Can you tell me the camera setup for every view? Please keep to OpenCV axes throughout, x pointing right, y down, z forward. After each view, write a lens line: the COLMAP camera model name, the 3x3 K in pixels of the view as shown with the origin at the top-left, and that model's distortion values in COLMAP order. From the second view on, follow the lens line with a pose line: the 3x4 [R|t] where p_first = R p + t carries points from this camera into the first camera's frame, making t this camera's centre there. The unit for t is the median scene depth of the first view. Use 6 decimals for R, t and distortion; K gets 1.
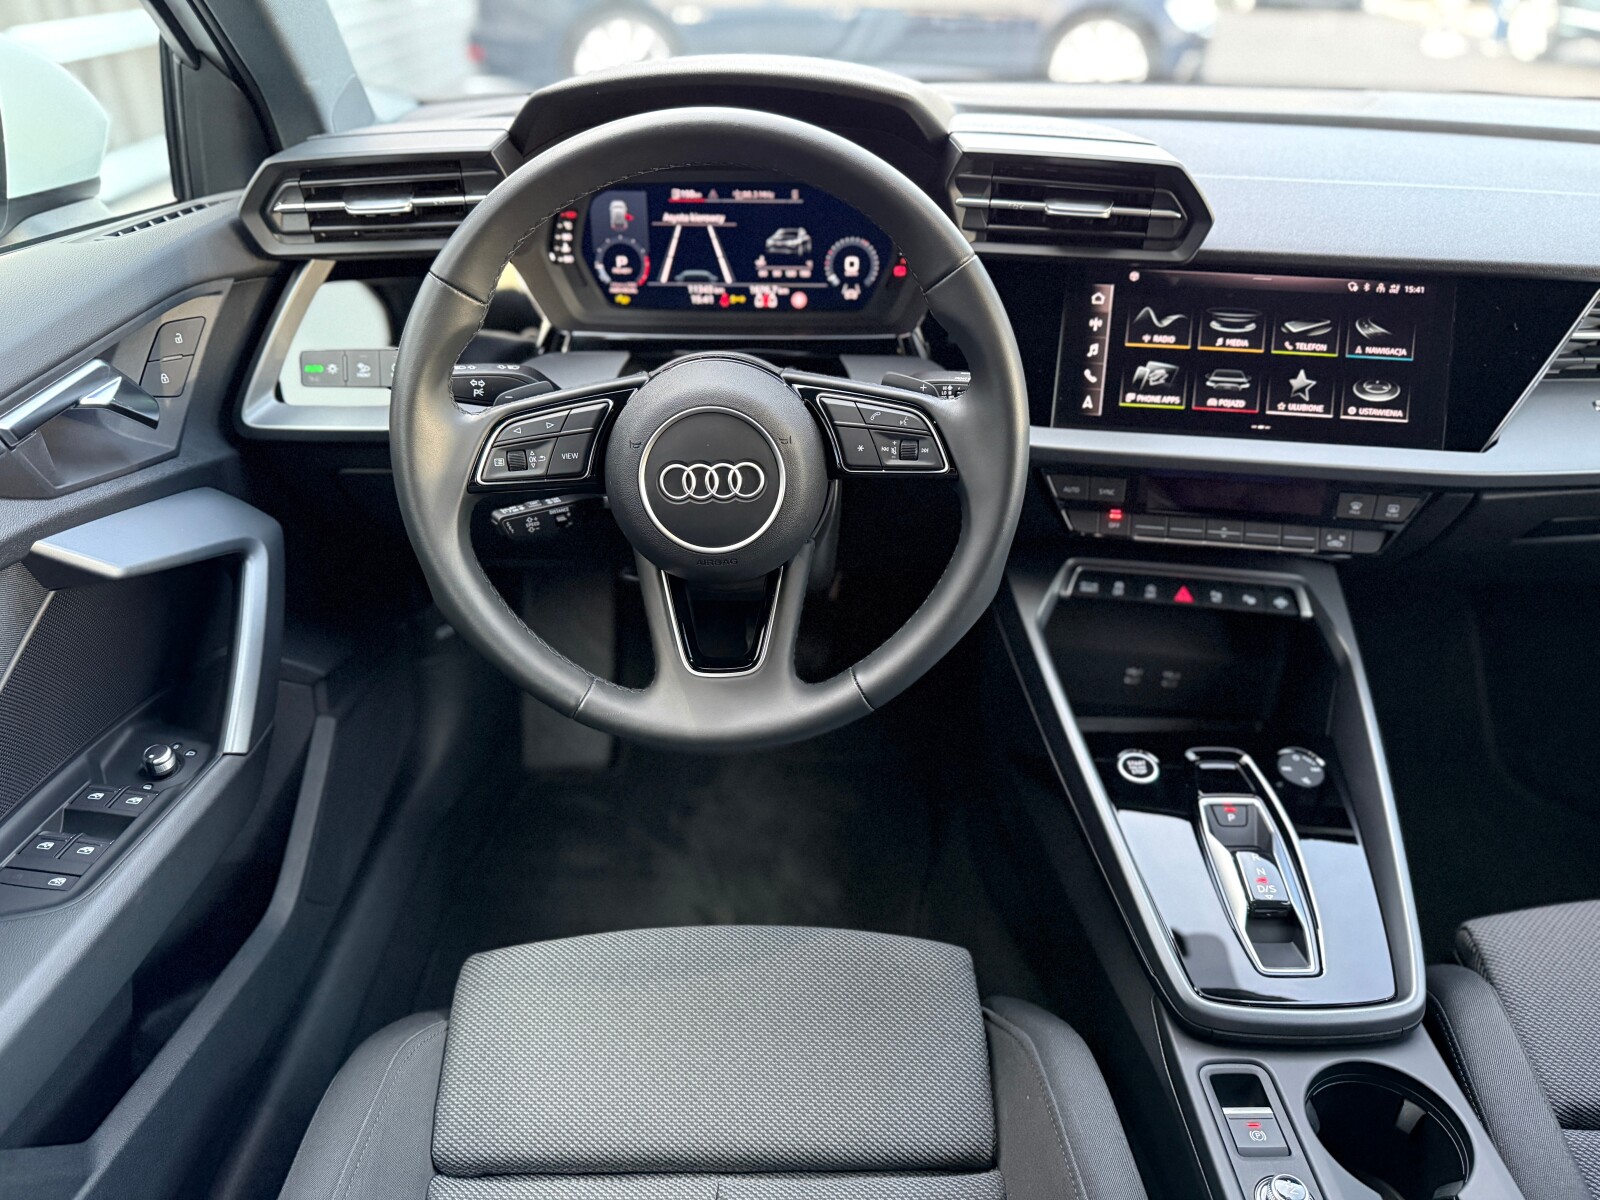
lens RADIAL K [[1154.3, 0, 800.0], [0, 1154.3, 600.1], [0, 0, 1]] dist [0.054136, -0.090526]
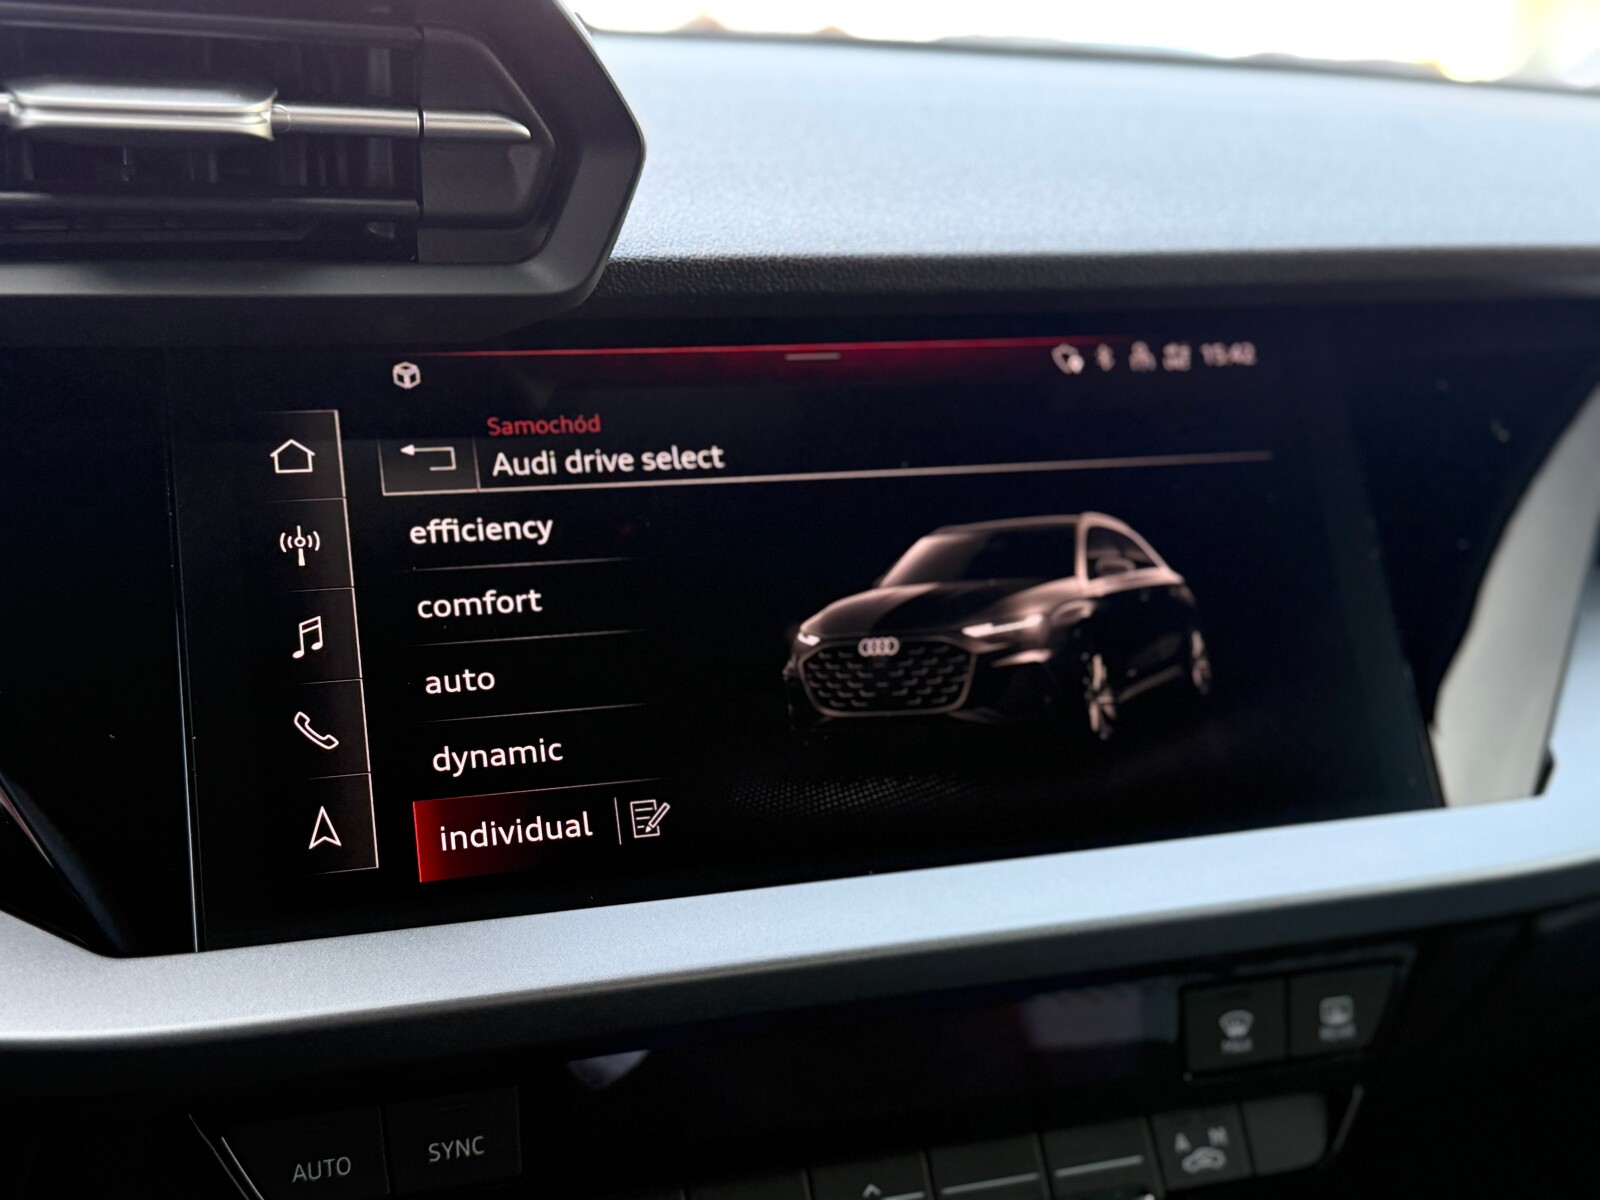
lens RADIAL K [[1982.8, 0, 813.0], [0, 1982.8, 606.7], [0, 0, 1]] dist [0.150569, 0.000000]
pose [[0.883976, -0.104355, 0.455737, 0.148384], [0.222459, 0.951238, -0.213680, -0.099080], [-0.411215, 0.290271, 0.864086, 0.559864]]
